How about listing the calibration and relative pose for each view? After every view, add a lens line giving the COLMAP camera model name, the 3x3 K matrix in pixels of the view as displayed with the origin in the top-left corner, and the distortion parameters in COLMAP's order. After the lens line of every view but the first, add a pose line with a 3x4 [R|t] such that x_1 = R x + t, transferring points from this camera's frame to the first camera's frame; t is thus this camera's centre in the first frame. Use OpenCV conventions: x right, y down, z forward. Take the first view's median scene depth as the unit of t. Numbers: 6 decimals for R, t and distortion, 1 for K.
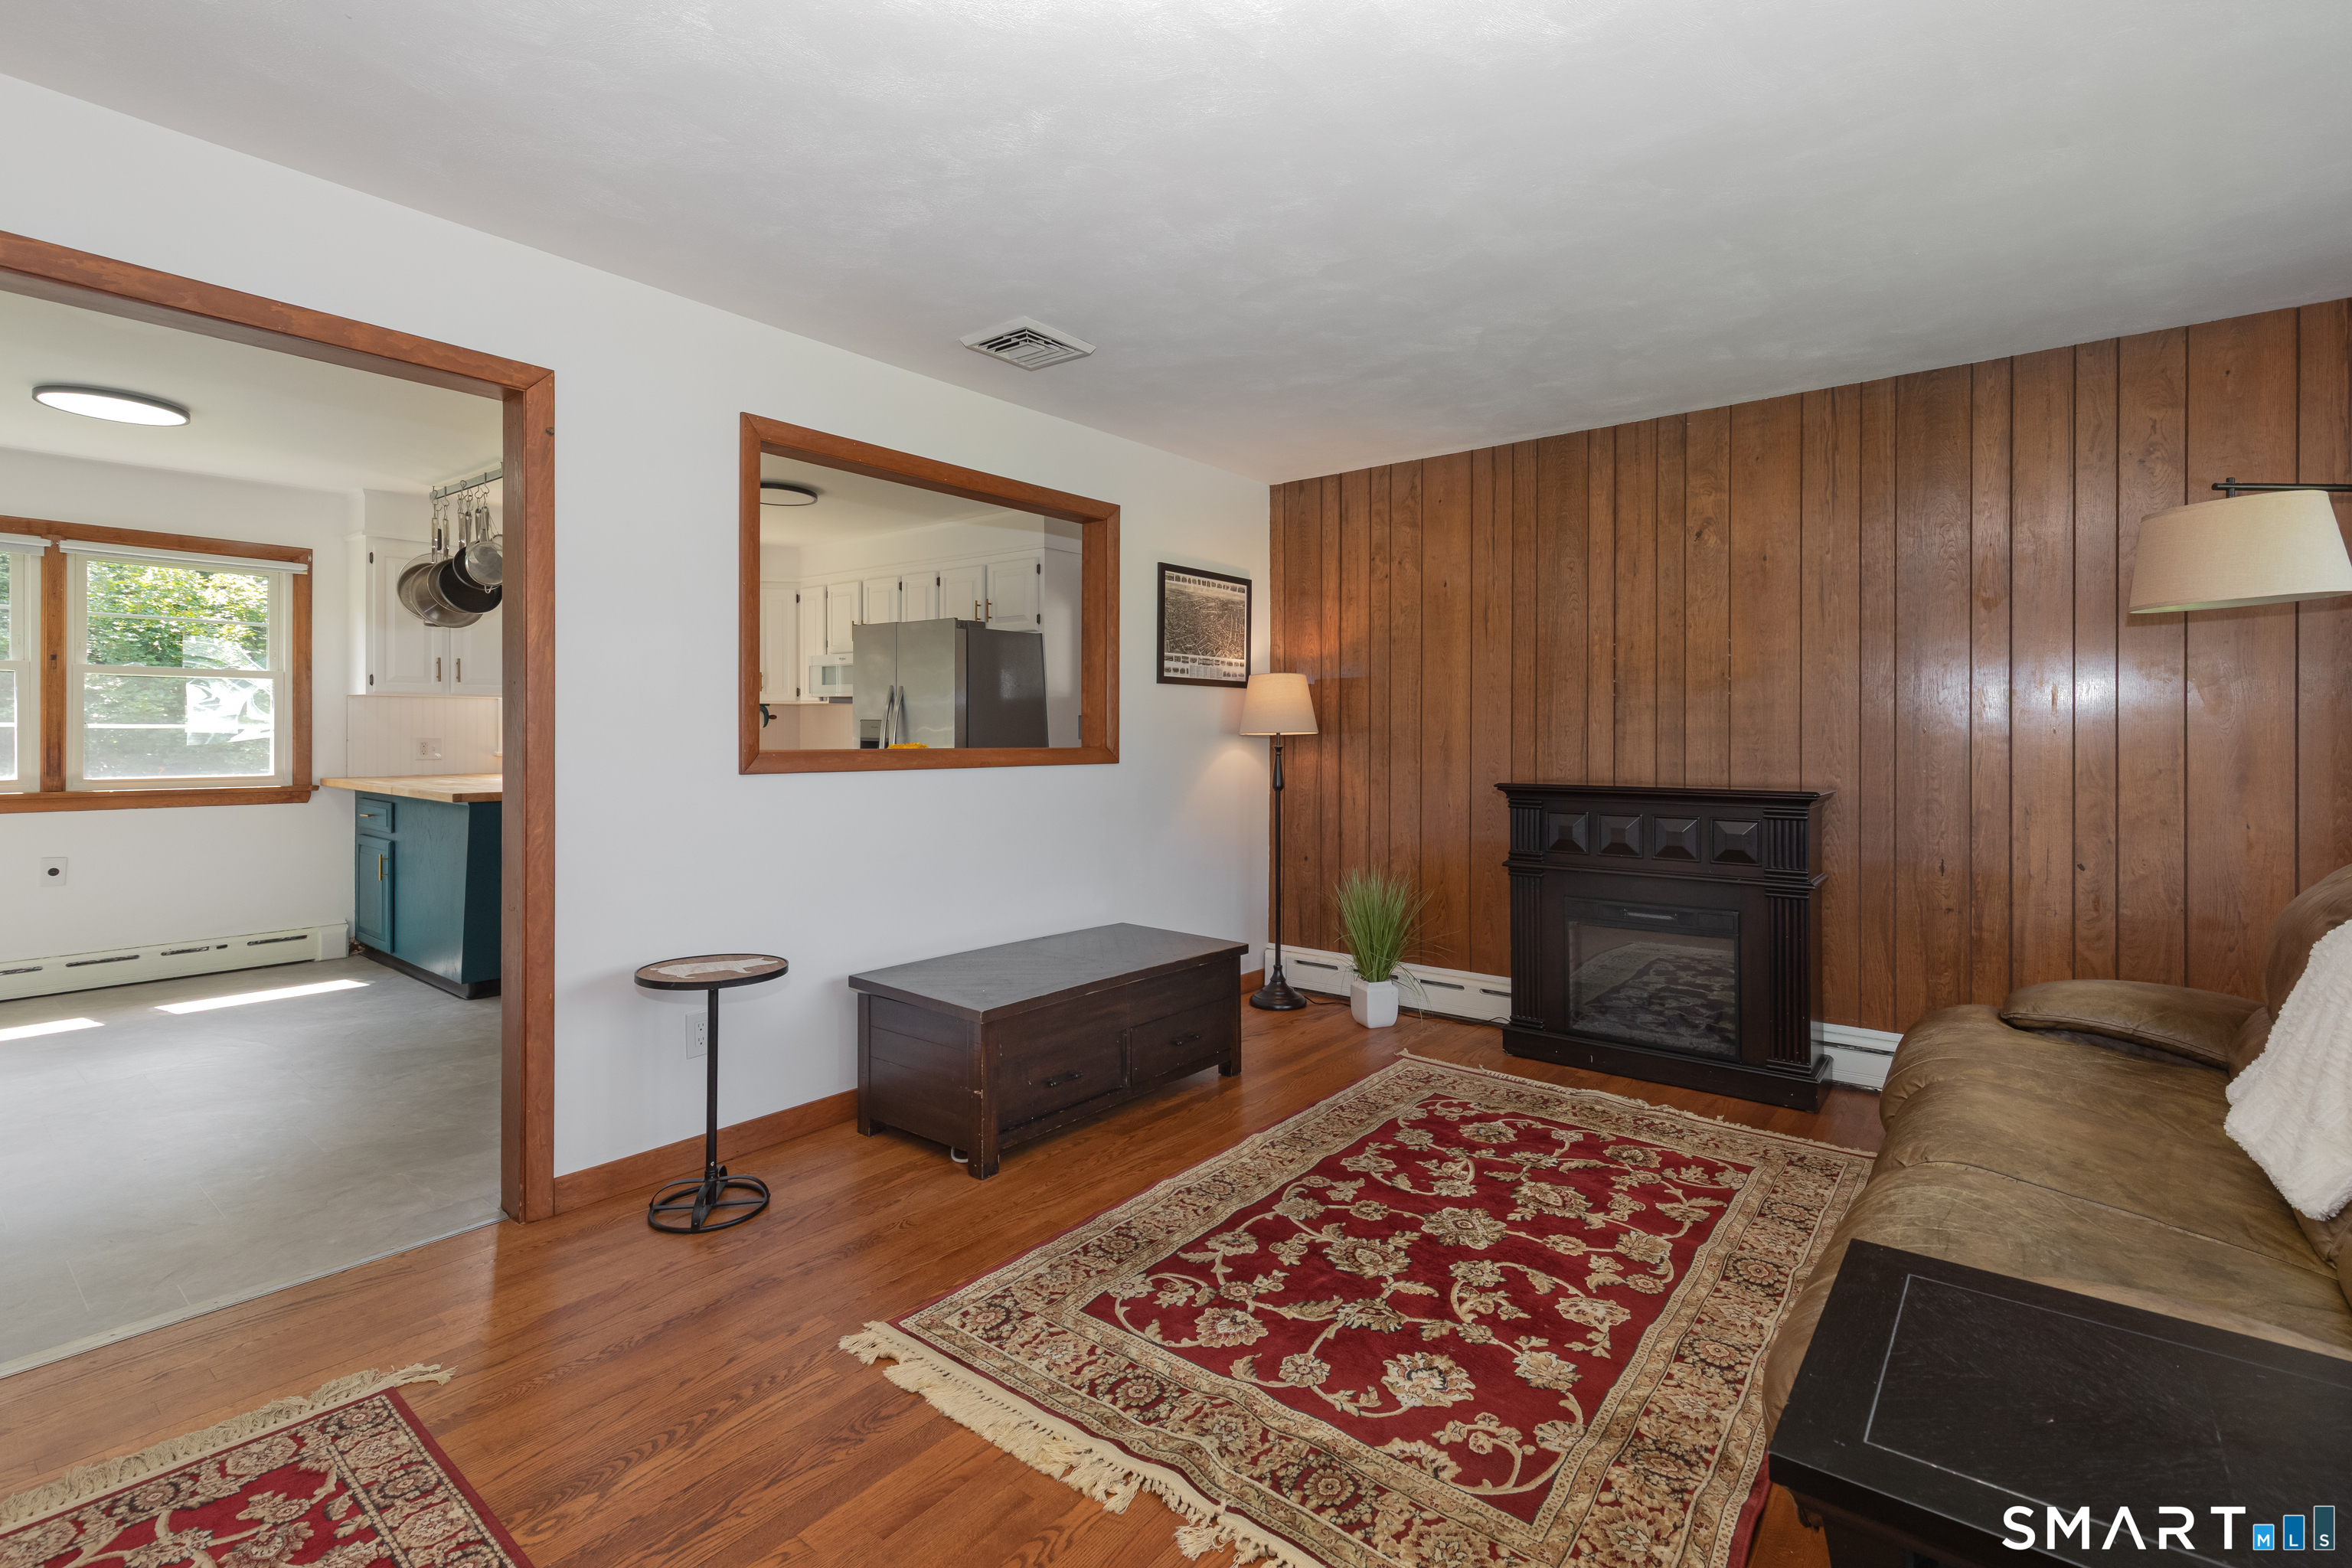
lens RADIAL K [[1078.9, 0, 1194.5], [0, 1078.9, 745.1], [0, 0, 1]] dist [0.017904, -0.008506]
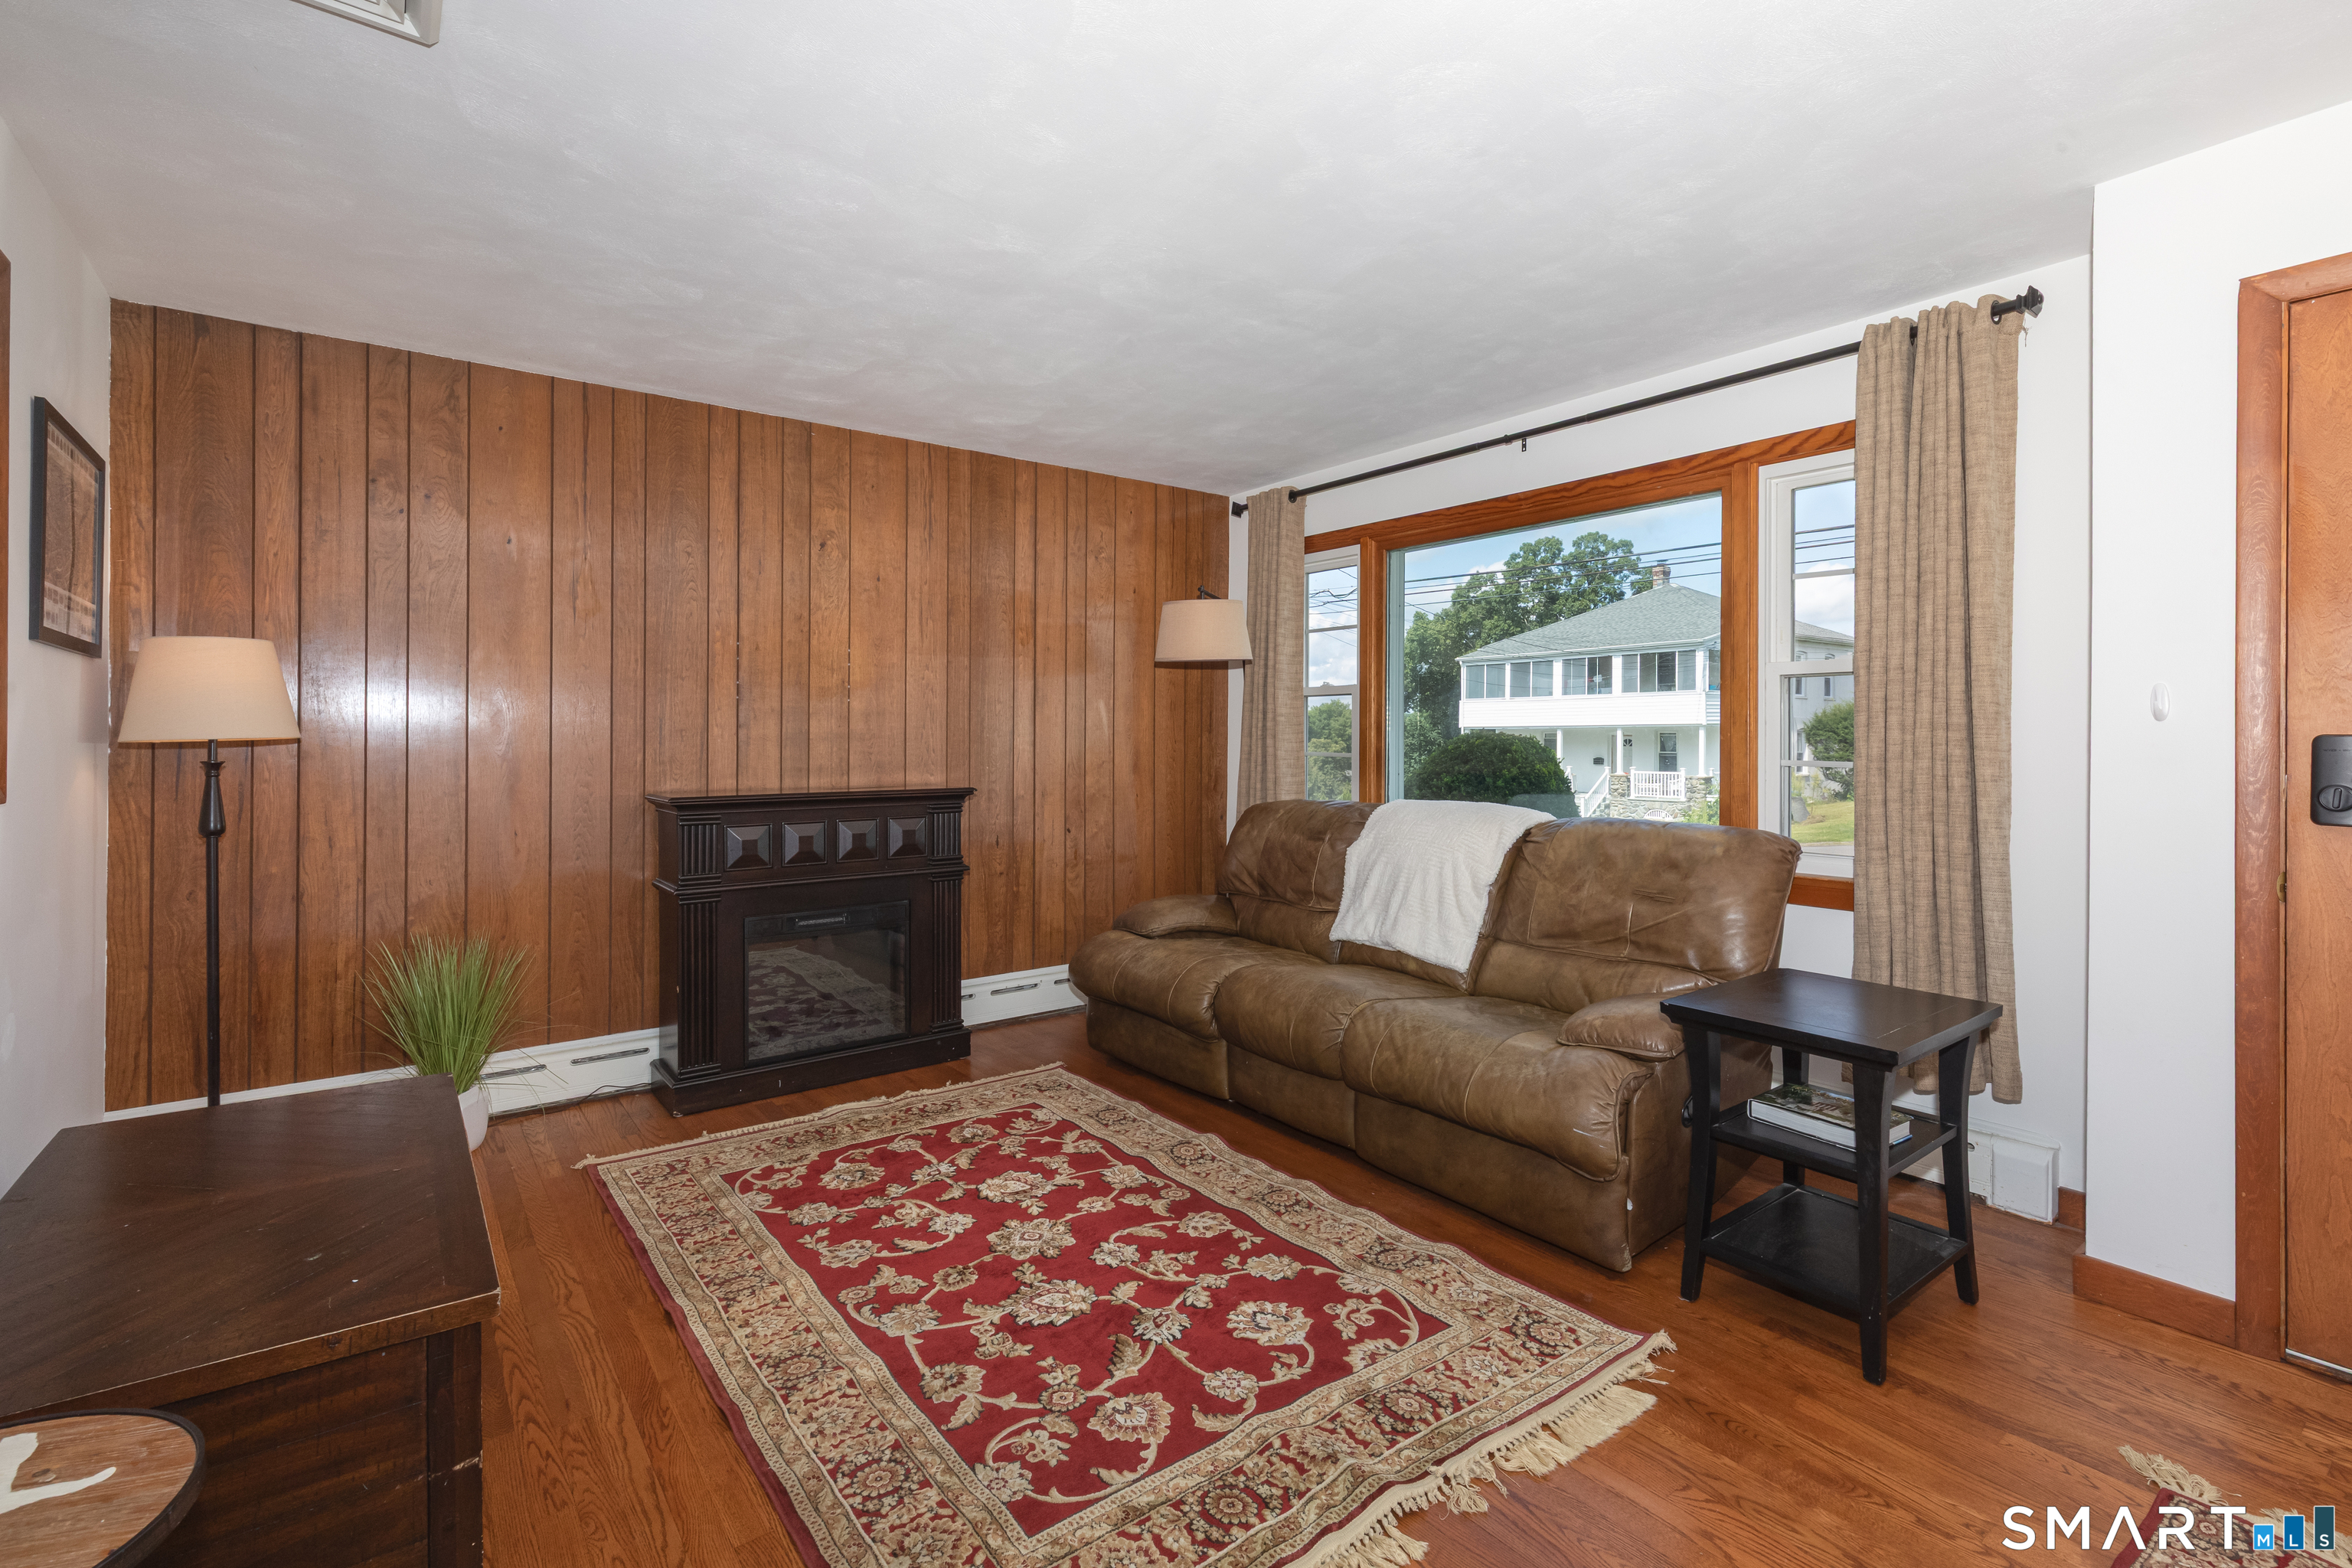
lens RADIAL K [[1078.9, 0, 1194.5], [0, 1078.9, 745.1], [0, 0, 1]] dist [0.017904, -0.008506]
pose [[0.245981, -0.008260, 0.969240, -0.549989], [0.010804, 0.999925, 0.005779, -0.007831], [-0.969214, 0.009050, 0.246052, 0.501194]]
